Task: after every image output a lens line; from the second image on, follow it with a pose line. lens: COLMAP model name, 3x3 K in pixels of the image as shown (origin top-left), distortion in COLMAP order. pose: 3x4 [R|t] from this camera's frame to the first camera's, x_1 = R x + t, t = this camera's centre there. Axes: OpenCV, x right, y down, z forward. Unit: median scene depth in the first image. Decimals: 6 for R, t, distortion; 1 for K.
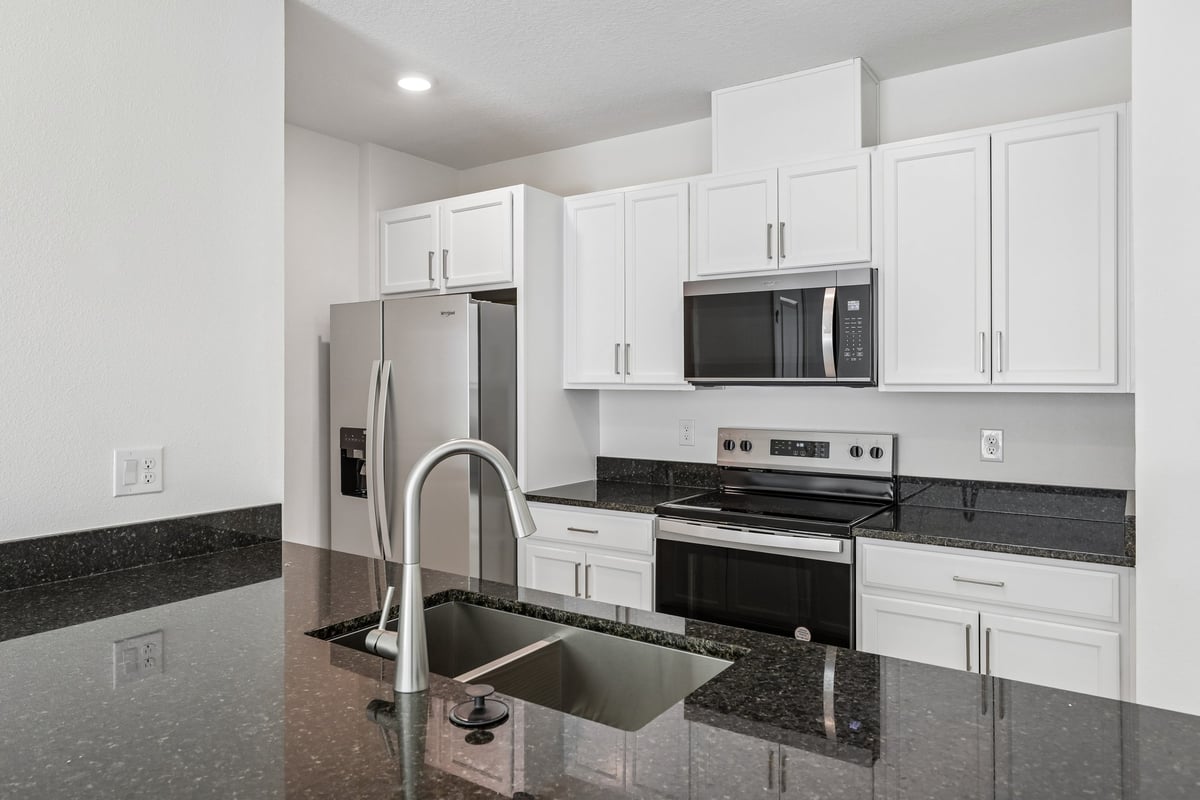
lens RADIAL K [[770.0, 0, 594.2], [0, 770.0, 397.6], [0, 0, 1]] dist [0.008525, 0.001050]
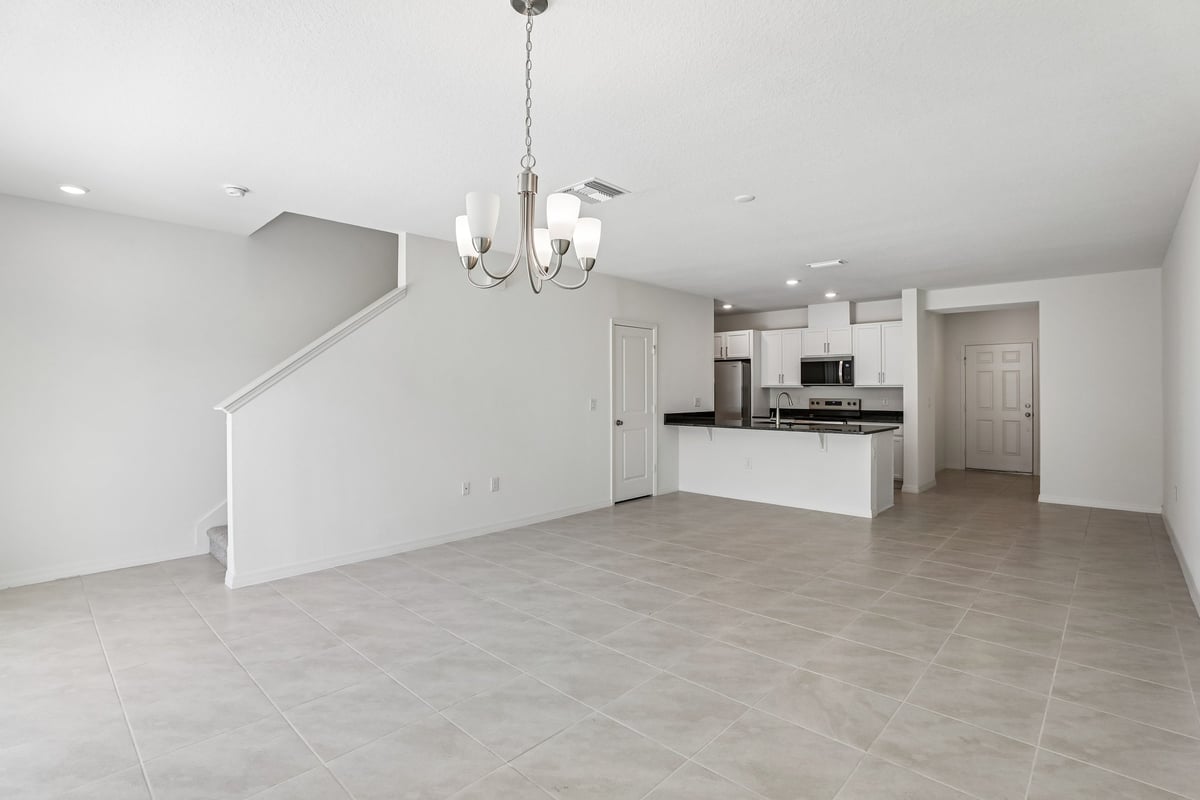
lens RADIAL K [[562.9, 0, 602.5], [0, 562.9, 393.4], [0, 0, 1]] dist [-0.003403, -0.000090]
pose [[0.987556, 0.005116, -0.157185, -0.404443], [-0.007705, 0.999844, -0.015869, 0.071252], [0.157079, 0.016882, 0.987442, -1.845818]]
